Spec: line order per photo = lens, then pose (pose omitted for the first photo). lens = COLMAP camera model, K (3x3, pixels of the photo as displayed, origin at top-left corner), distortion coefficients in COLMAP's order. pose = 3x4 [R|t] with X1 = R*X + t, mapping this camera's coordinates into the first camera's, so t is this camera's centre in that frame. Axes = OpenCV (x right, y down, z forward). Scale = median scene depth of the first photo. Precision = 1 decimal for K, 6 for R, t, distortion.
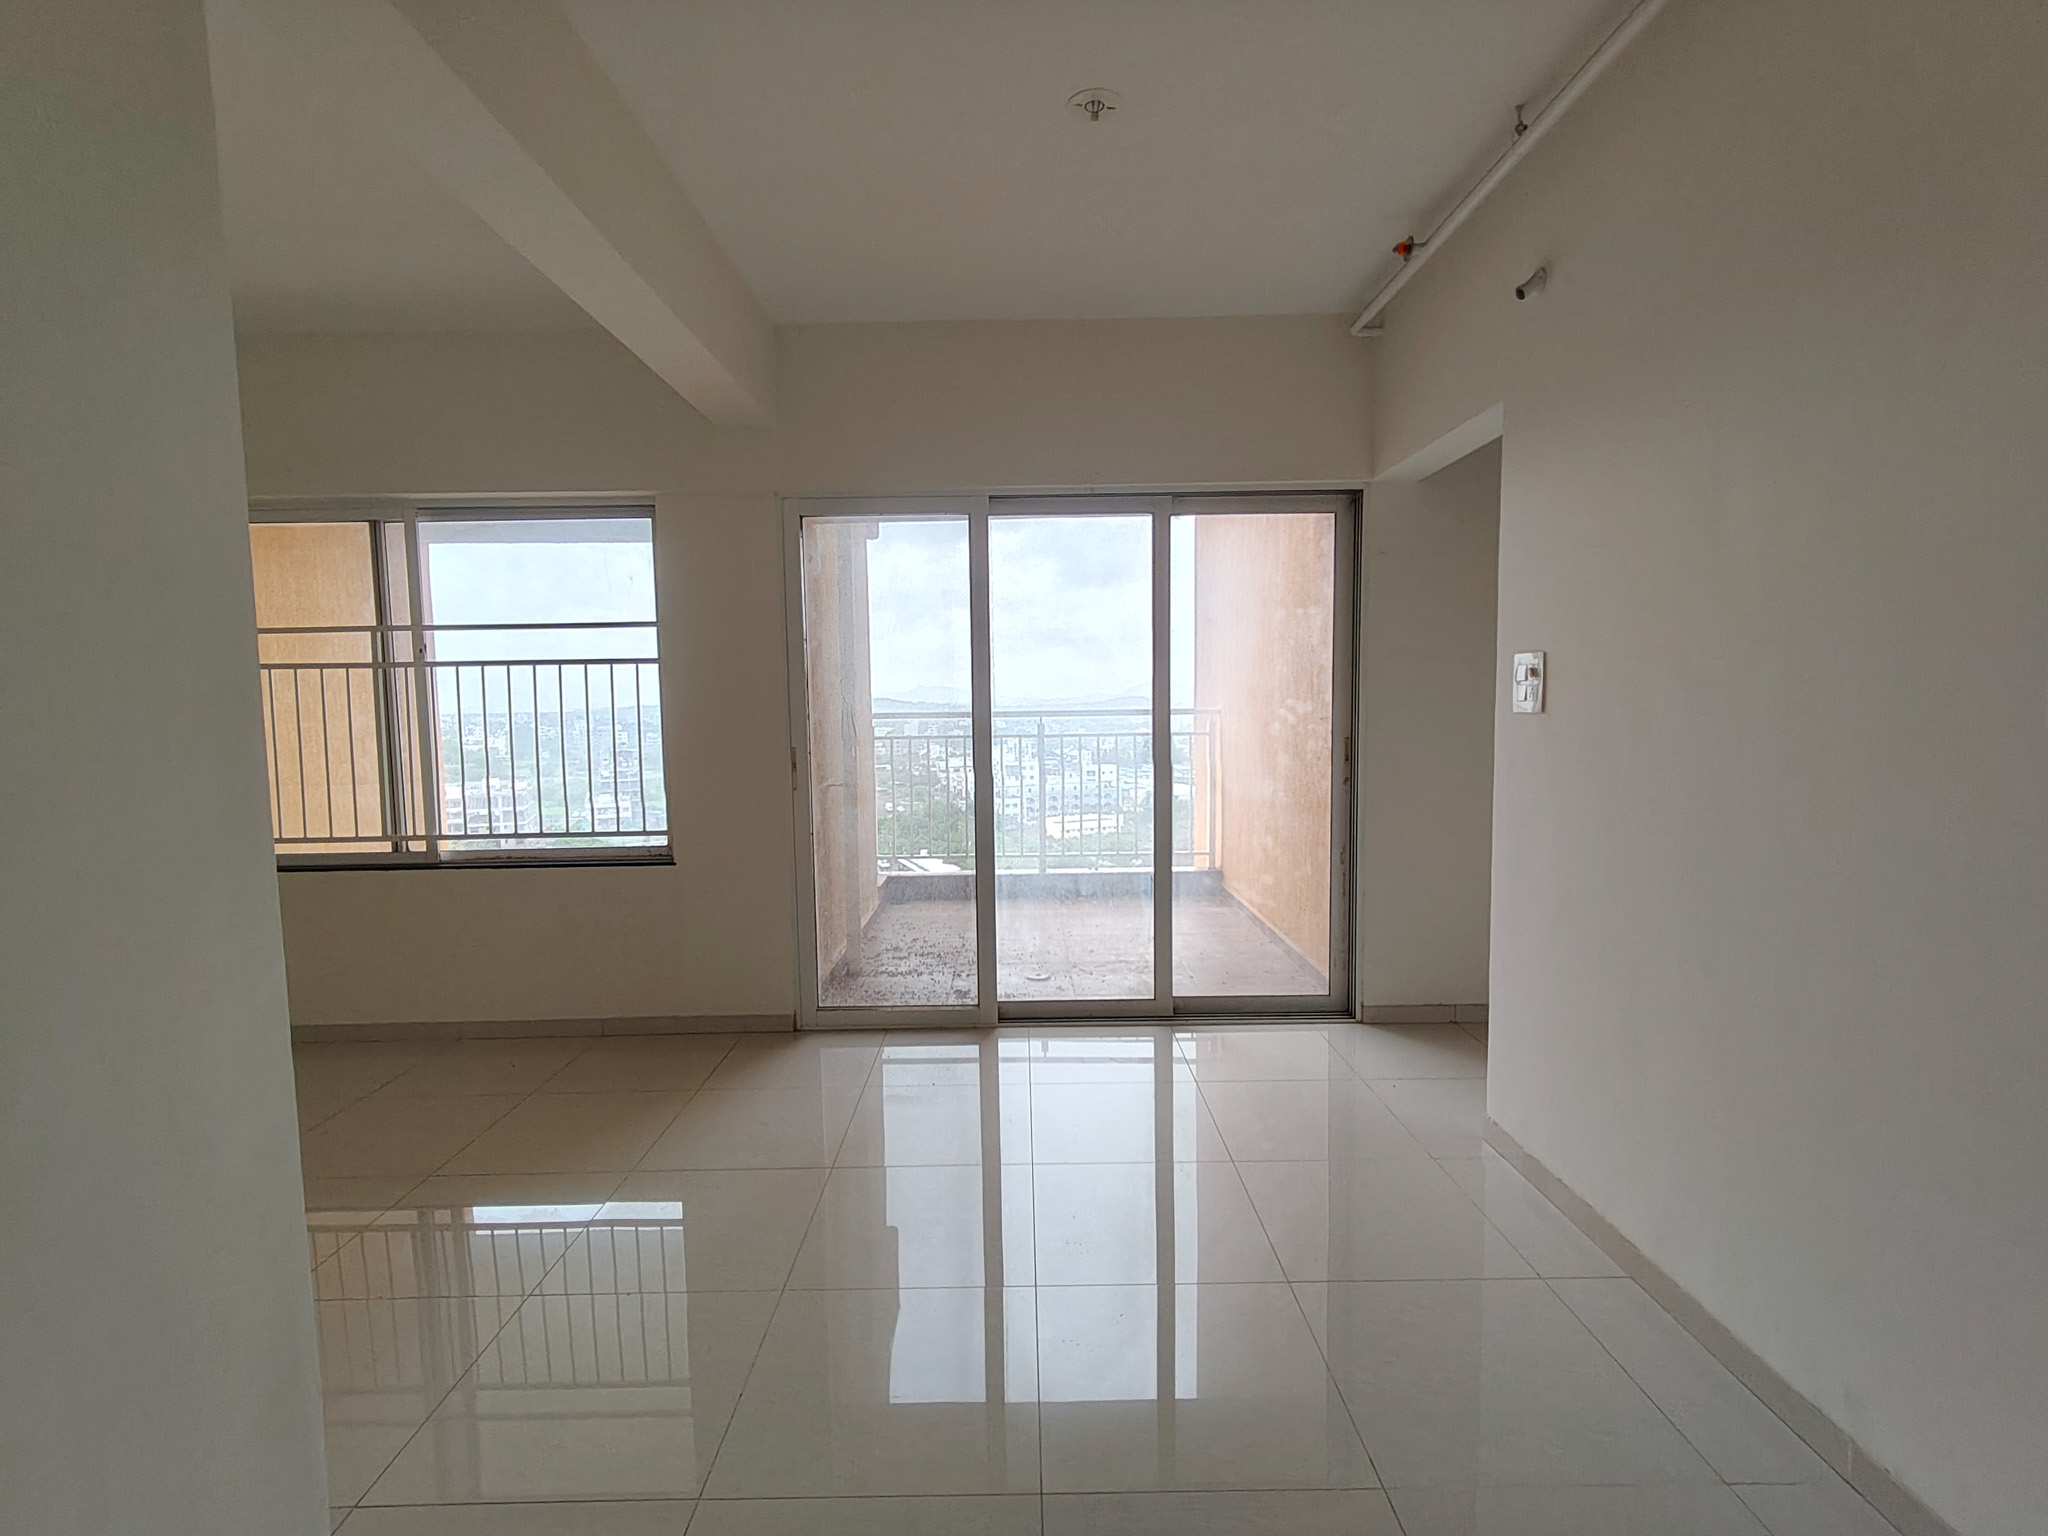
lens RADIAL K [[1093.1, 0, 1016.4], [0, 1093.1, 783.1], [0, 0, 1]] dist [0.027089, -0.000883]
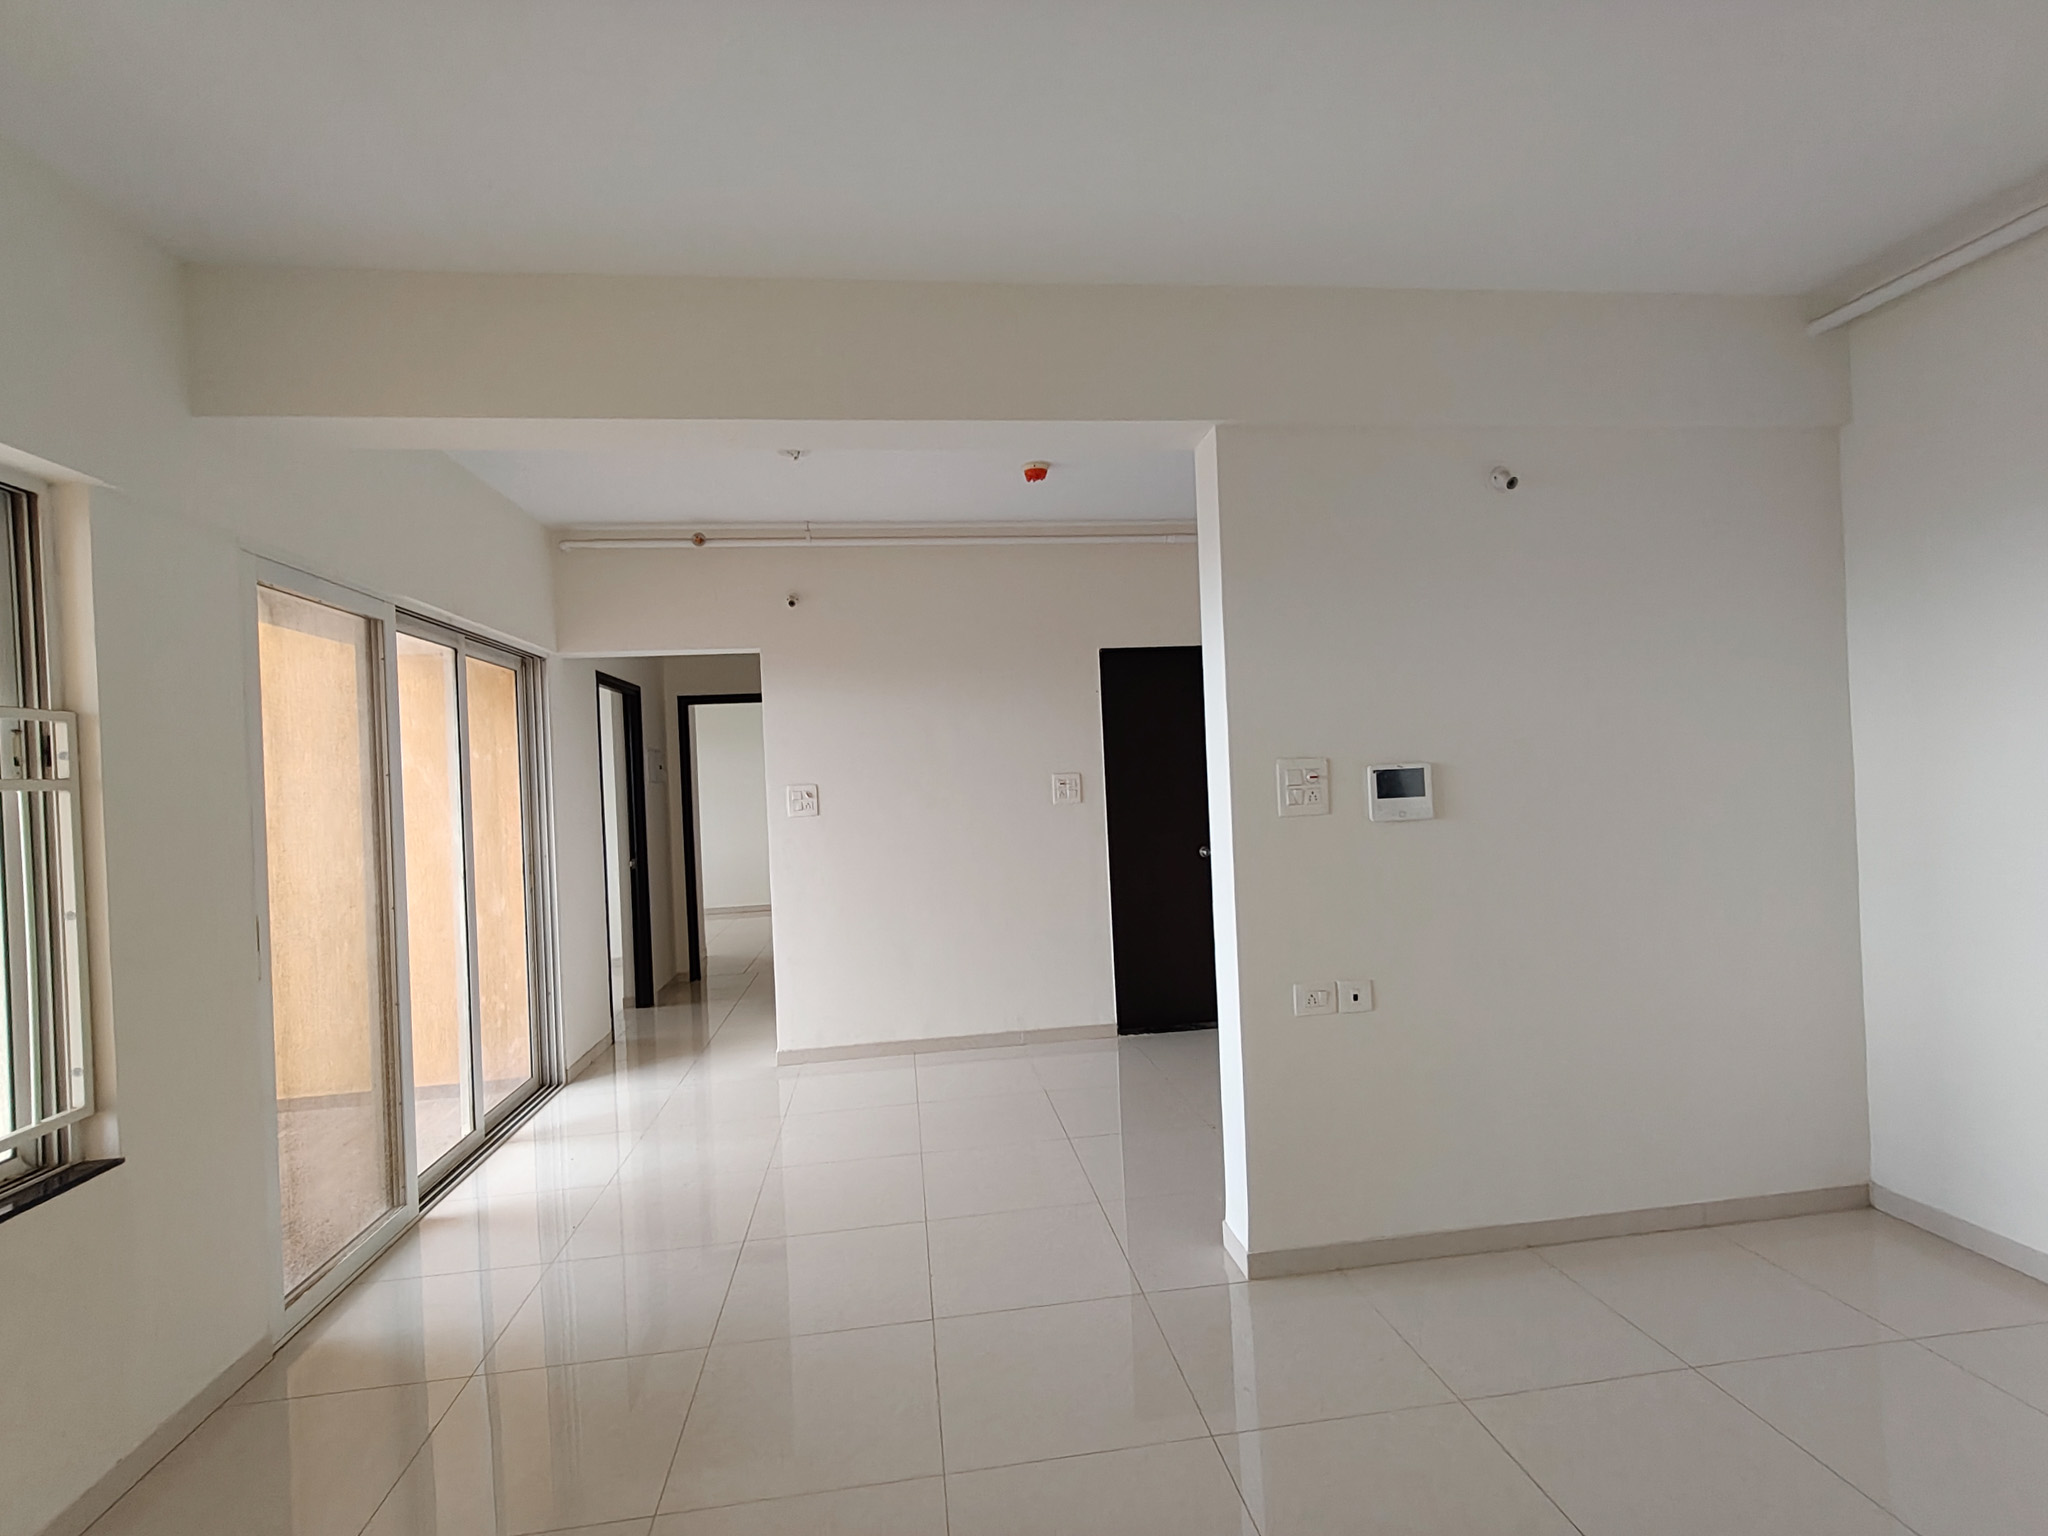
lens RADIAL K [[961.5, 0, 1025.2], [0, 961.5, 772.8], [0, 0, 1]] dist [0.010023, -0.002292]
pose [[-0.137936, 0.024413, 0.990140, -0.823074], [0.131009, 0.991362, -0.006192, -0.052178], [-0.981738, 0.128863, -0.139943, 0.595014]]
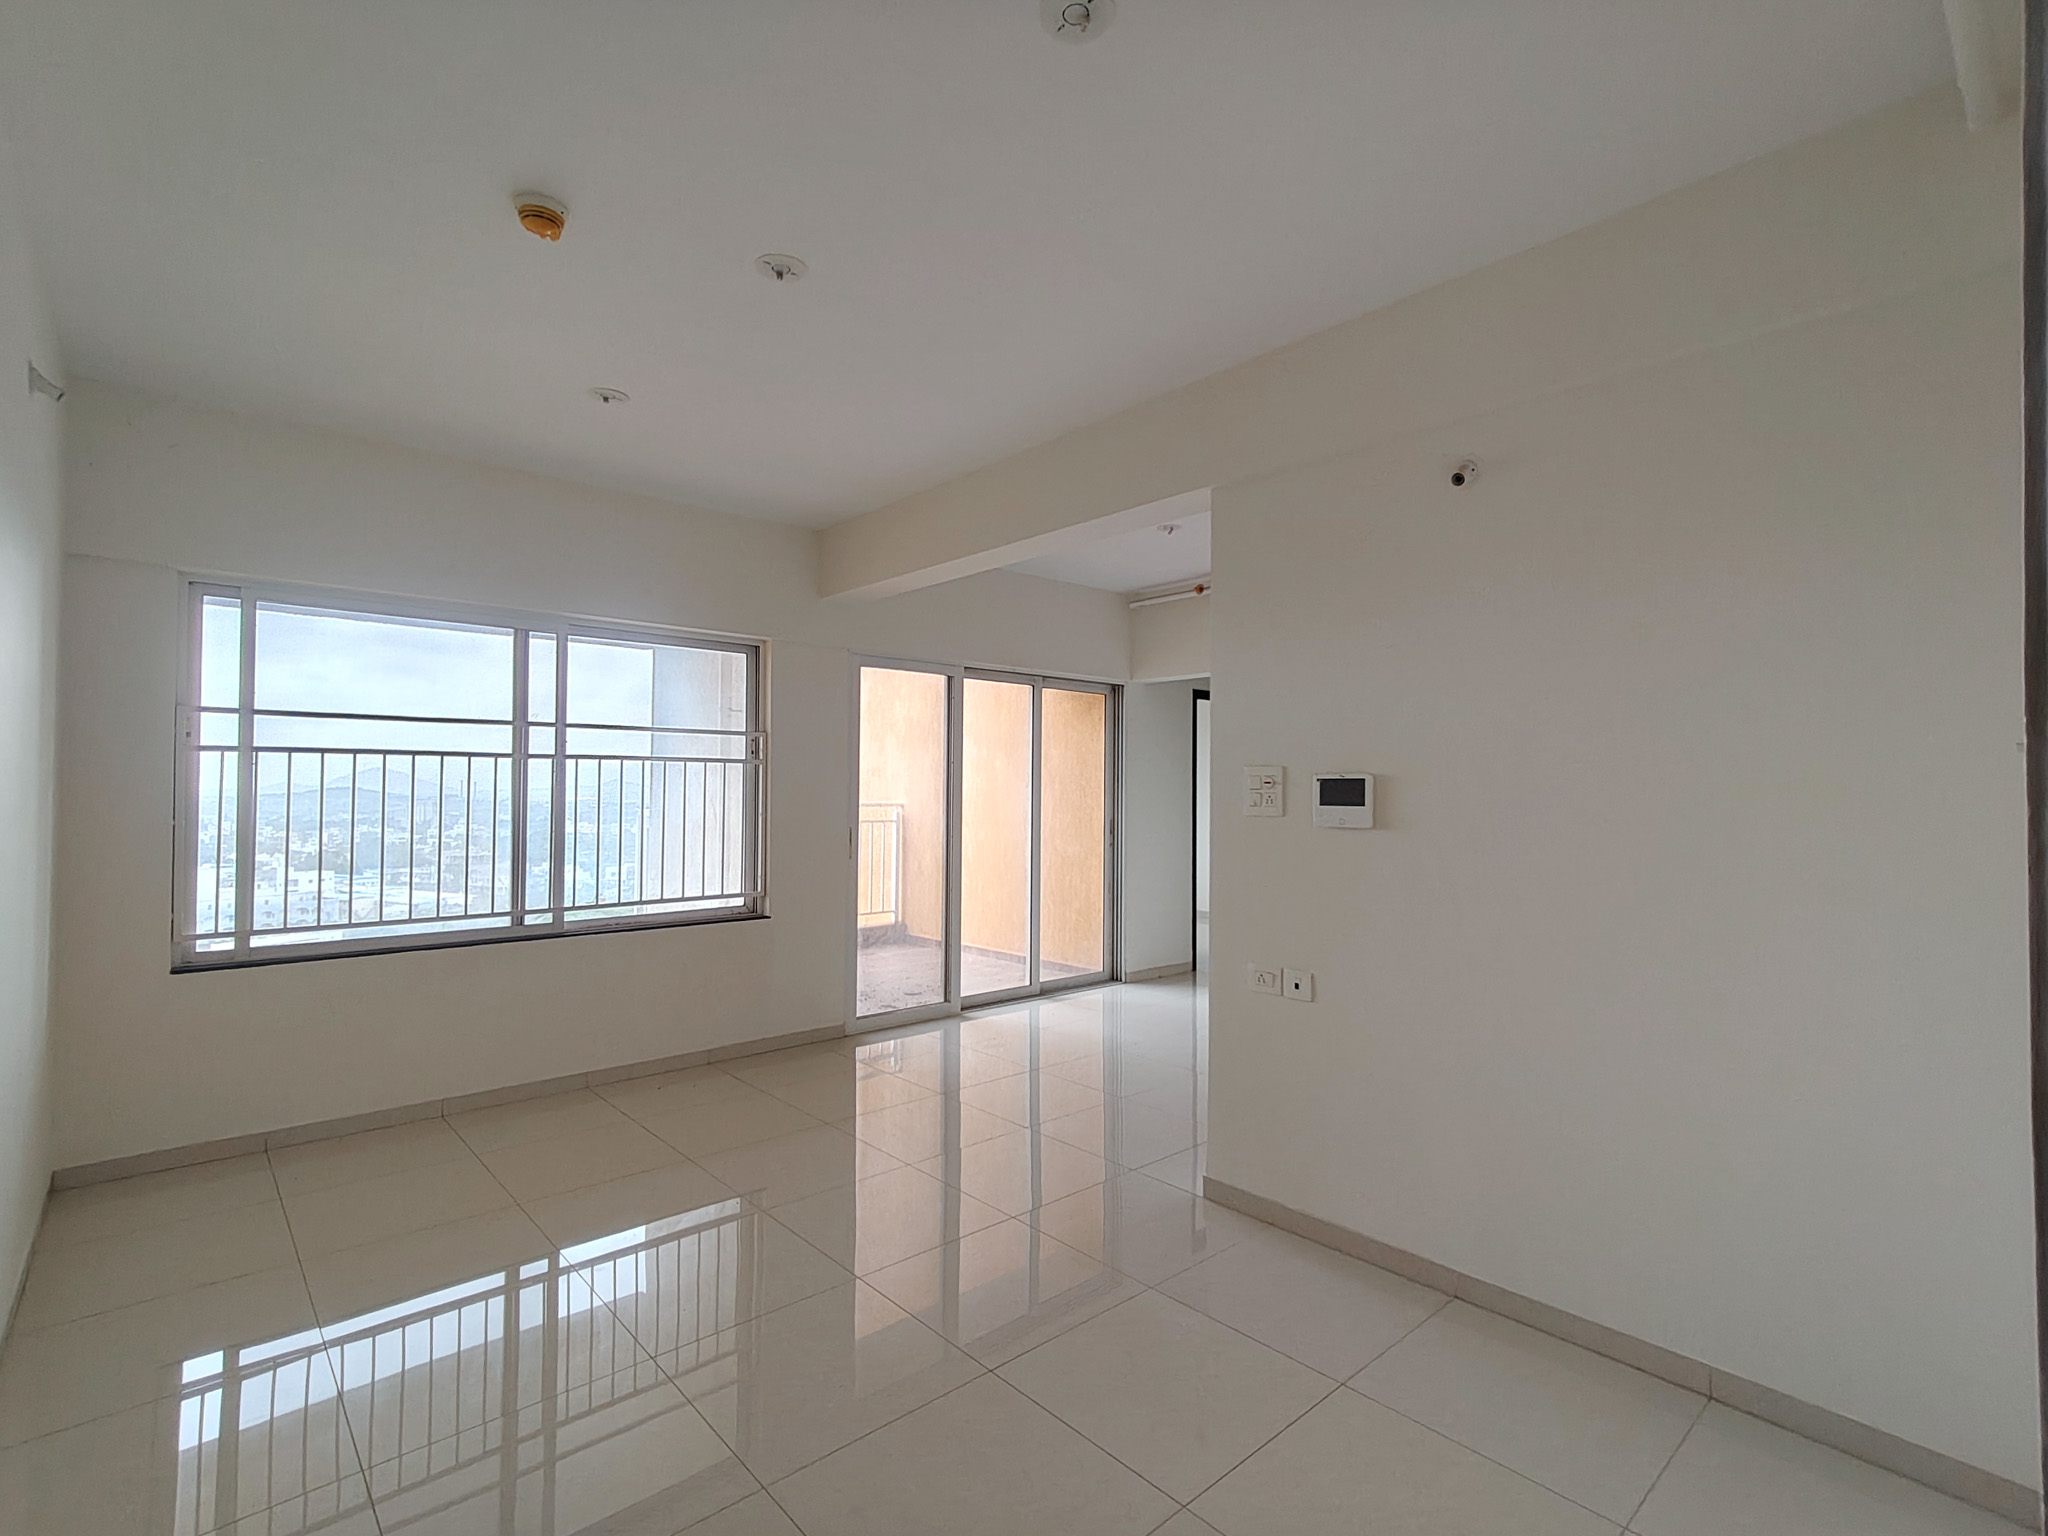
lens RADIAL K [[961.5, 0, 1018.5], [0, 961.5, 769.0], [0, 0, 1]] dist [0.010023, -0.002292]
pose [[0.745482, 0.035309, 0.665590, -0.836066], [0.039062, 0.994565, -0.096510, 0.019828], [-0.665381, 0.097946, 0.740051, -0.055909]]
